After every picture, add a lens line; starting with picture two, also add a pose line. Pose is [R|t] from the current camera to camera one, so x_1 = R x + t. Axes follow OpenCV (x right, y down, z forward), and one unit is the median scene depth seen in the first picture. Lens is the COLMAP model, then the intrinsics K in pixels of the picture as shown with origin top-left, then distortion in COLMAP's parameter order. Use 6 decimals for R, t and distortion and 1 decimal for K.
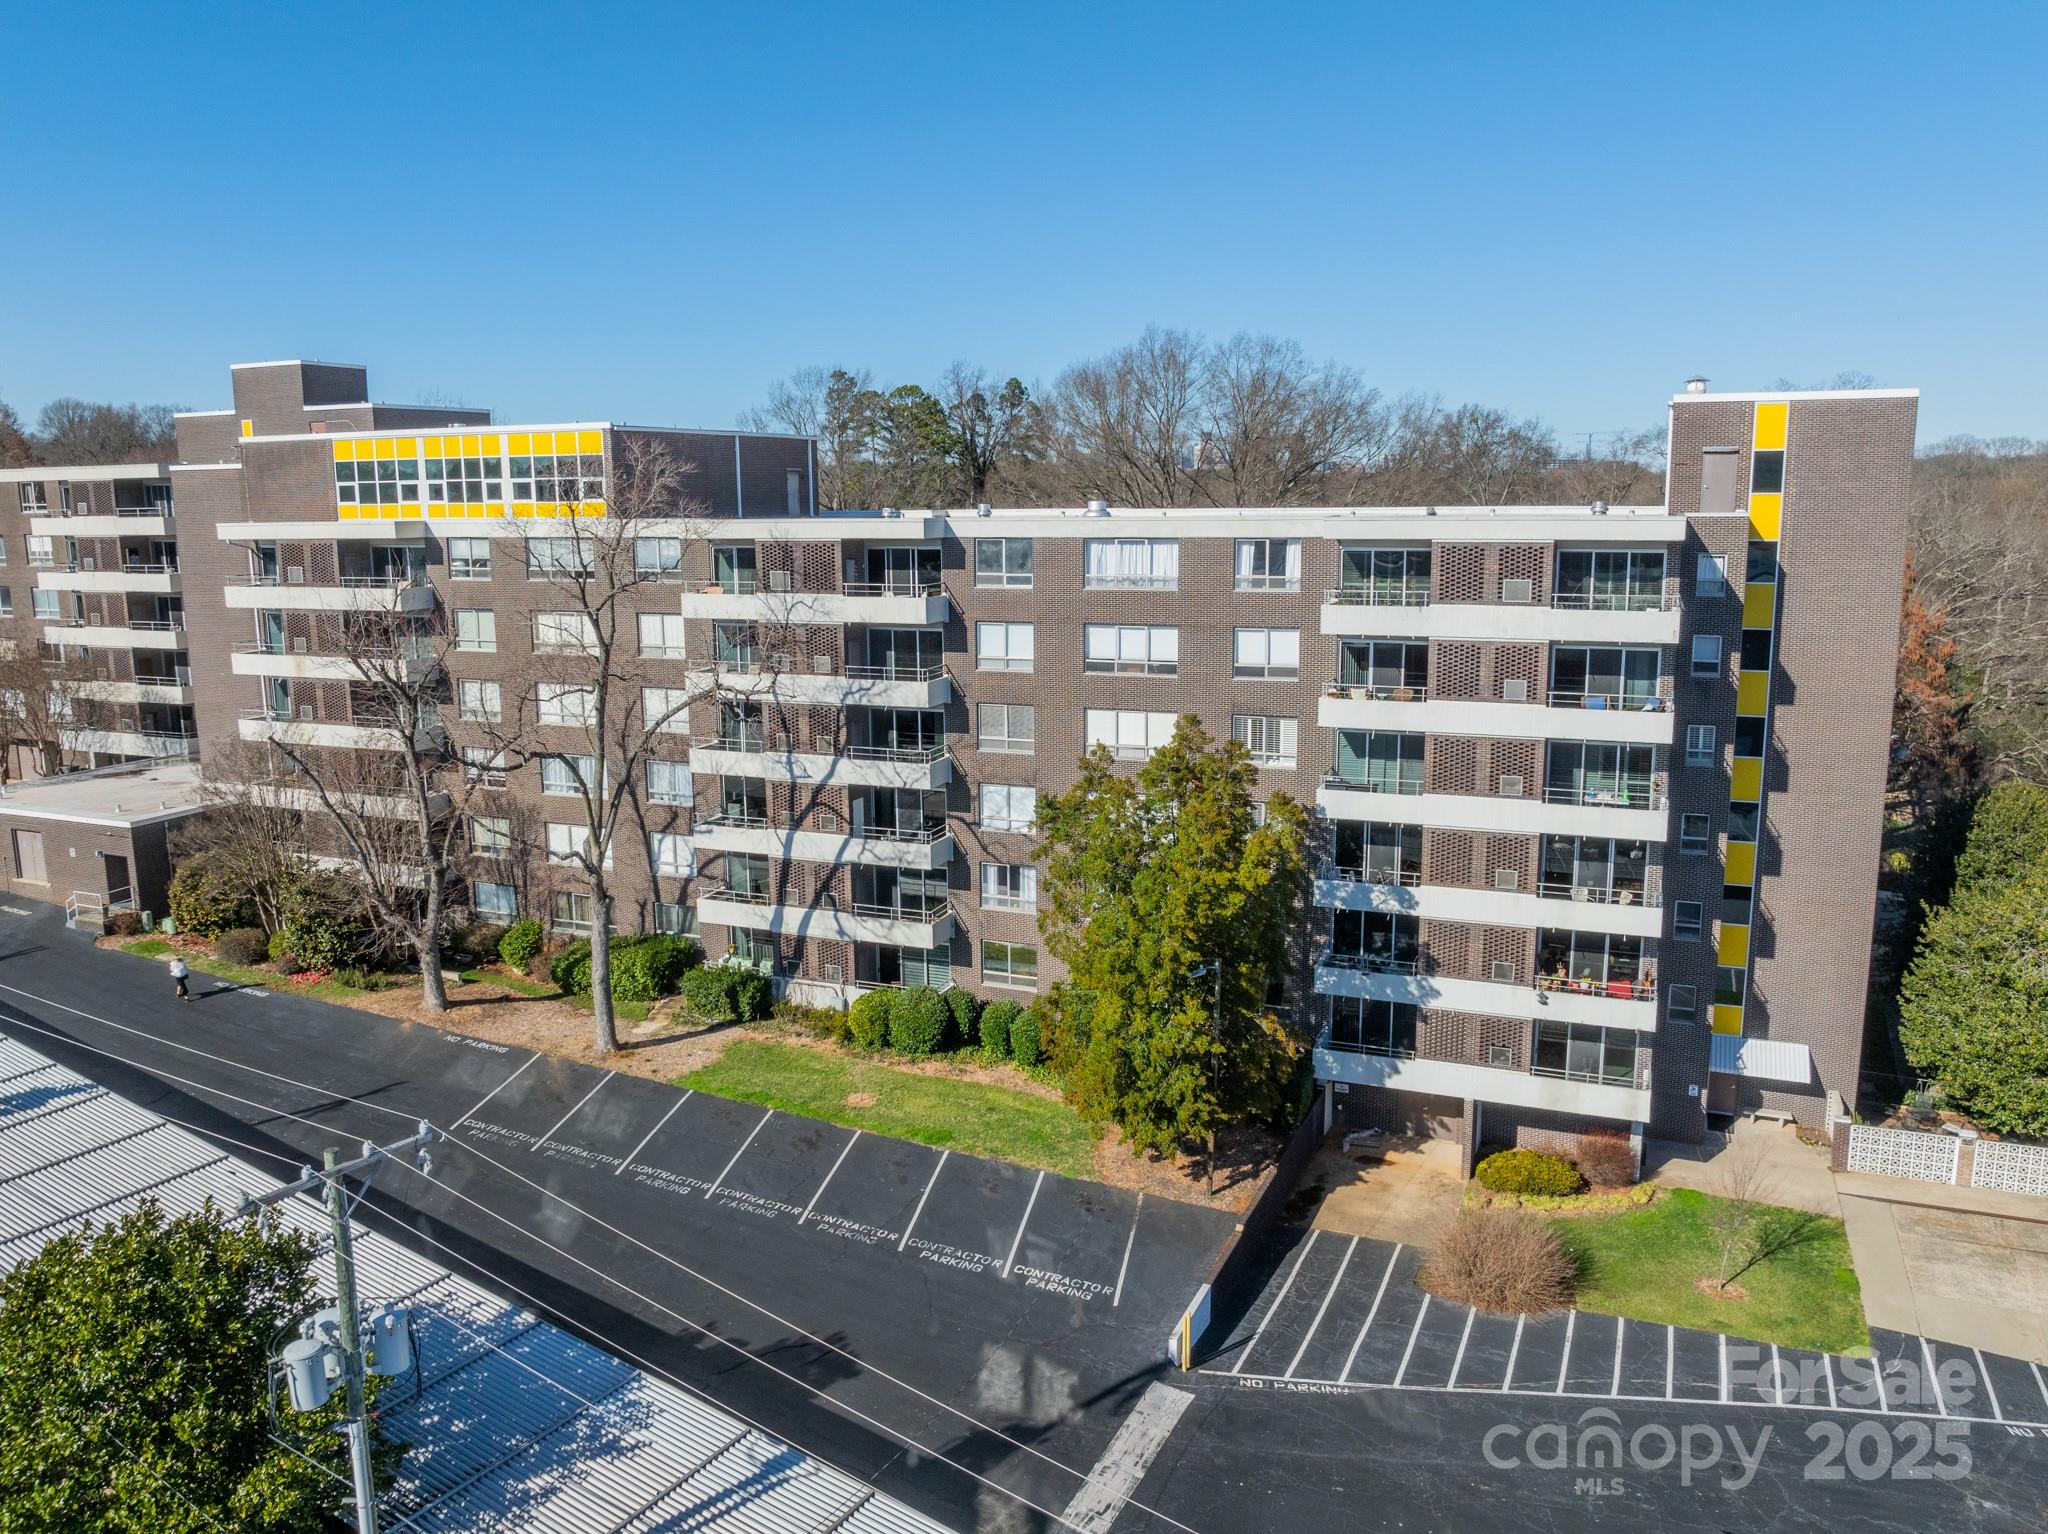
lens RADIAL K [[1451.9, 0, 1014.2], [0, 1451.9, 783.7], [0, 0, 1]] dist [-0.035455, 0.003572]
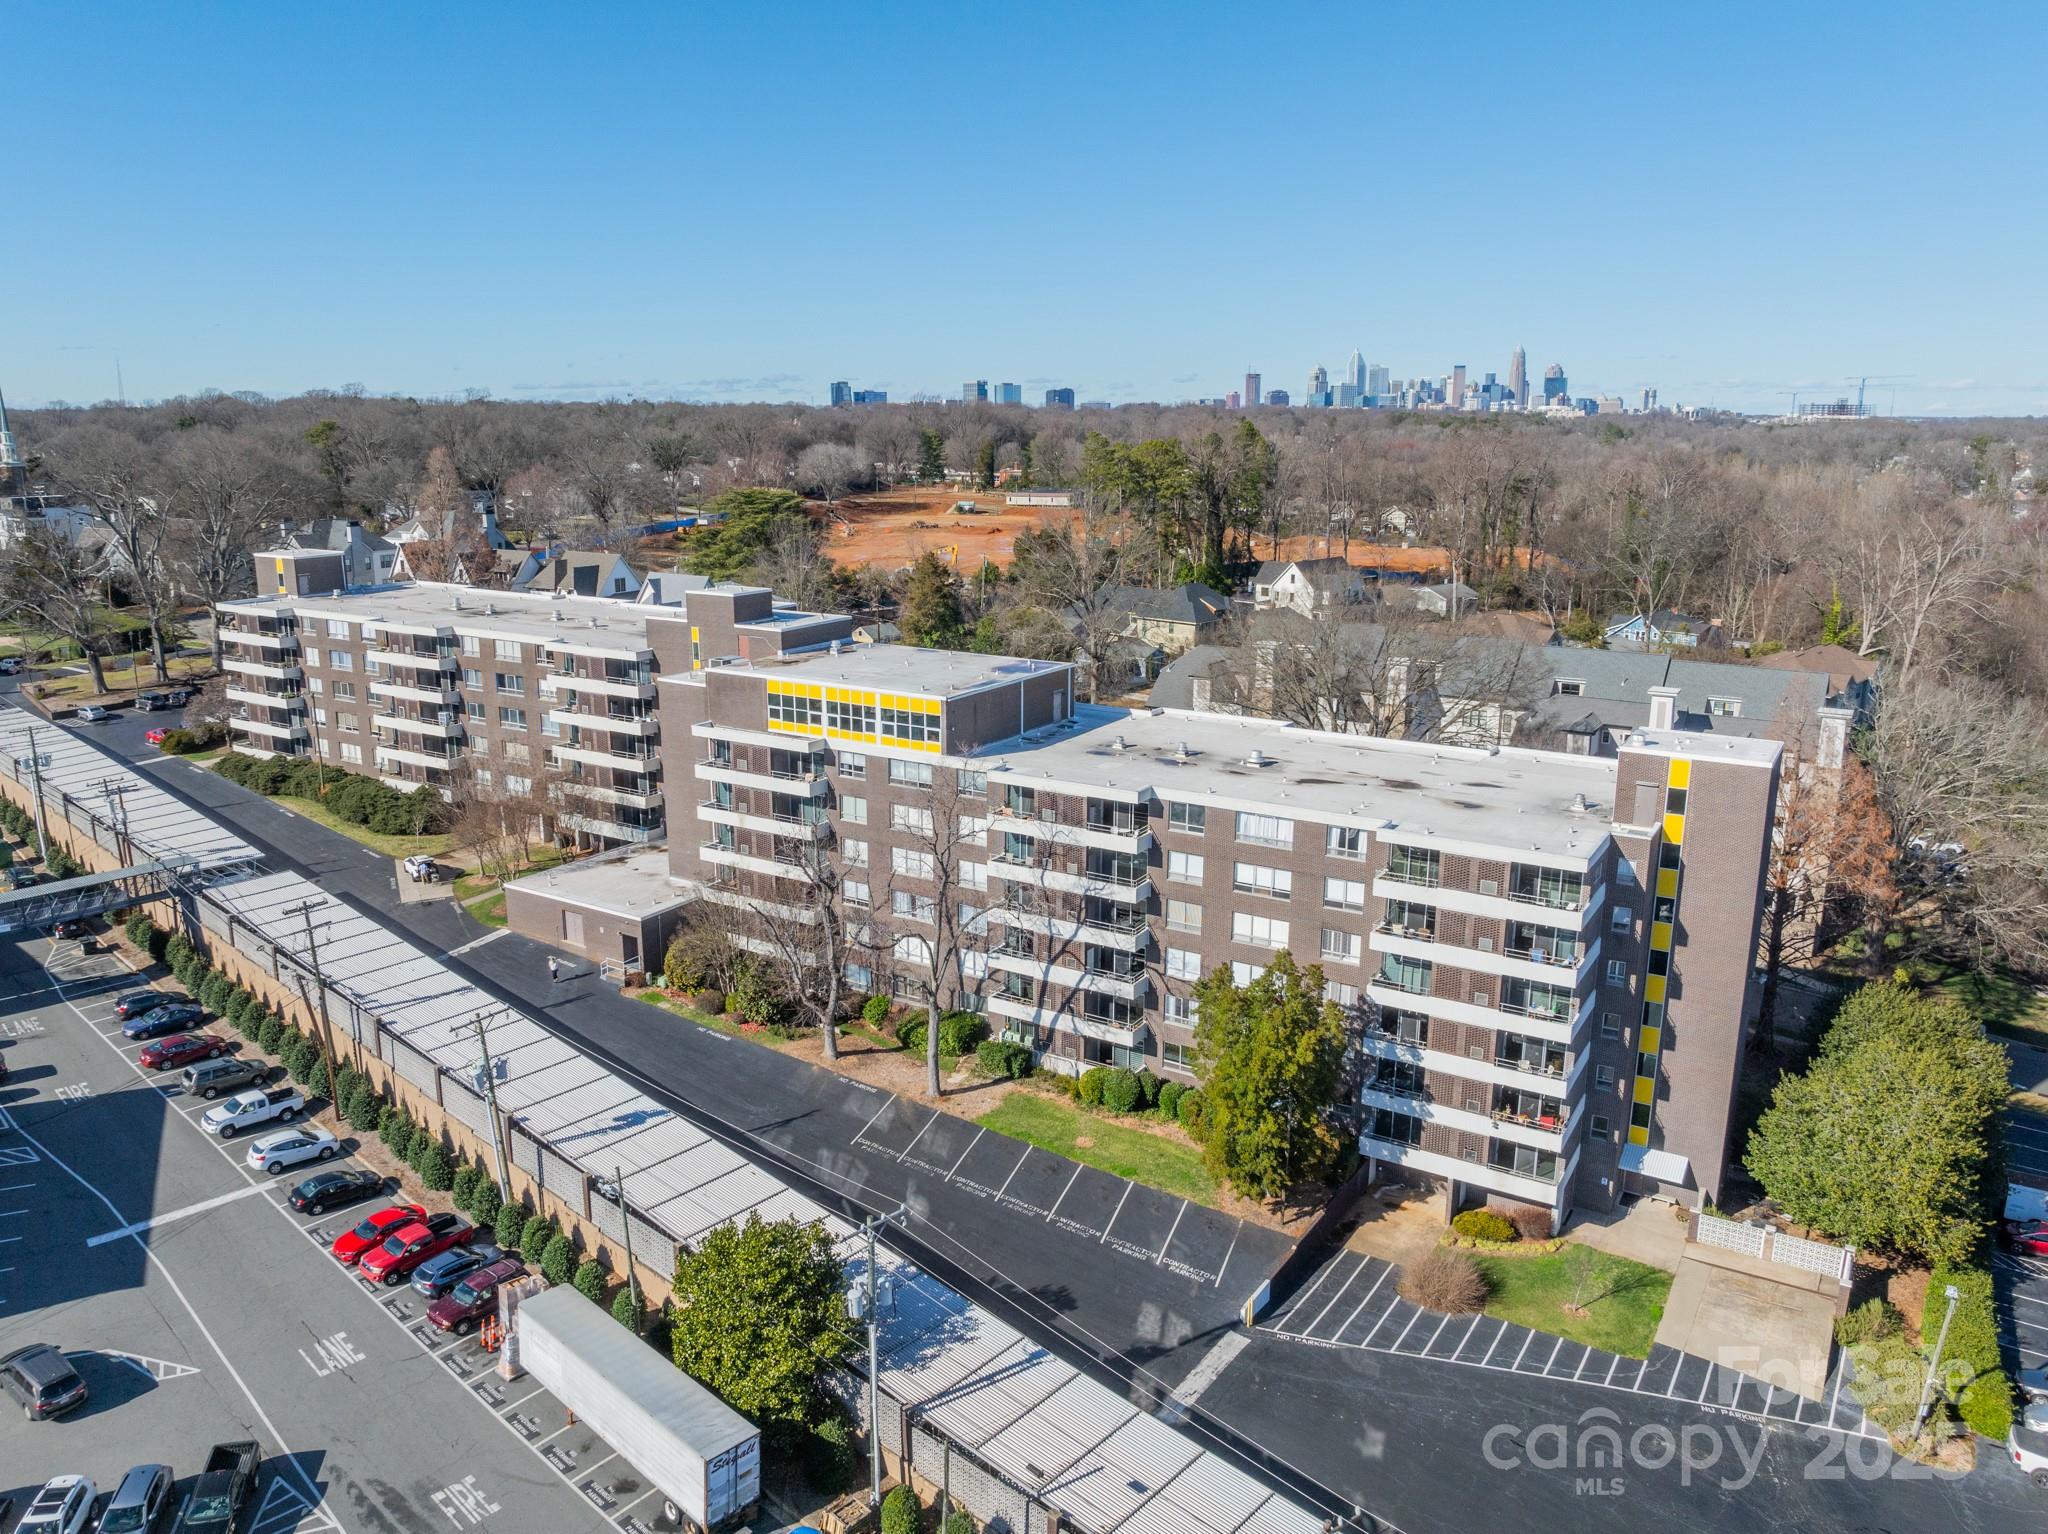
lens RADIAL K [[1451.9, 0, 1035.4], [0, 1451.9, 753.1], [0, 0, 1]] dist [-0.035455, 0.003572]
pose [[0.987969, 0.050252, -0.146262, 0.061250], [-0.042383, 0.997506, 0.056432, -0.323556], [0.148734, -0.049554, 0.987635, -0.643582]]
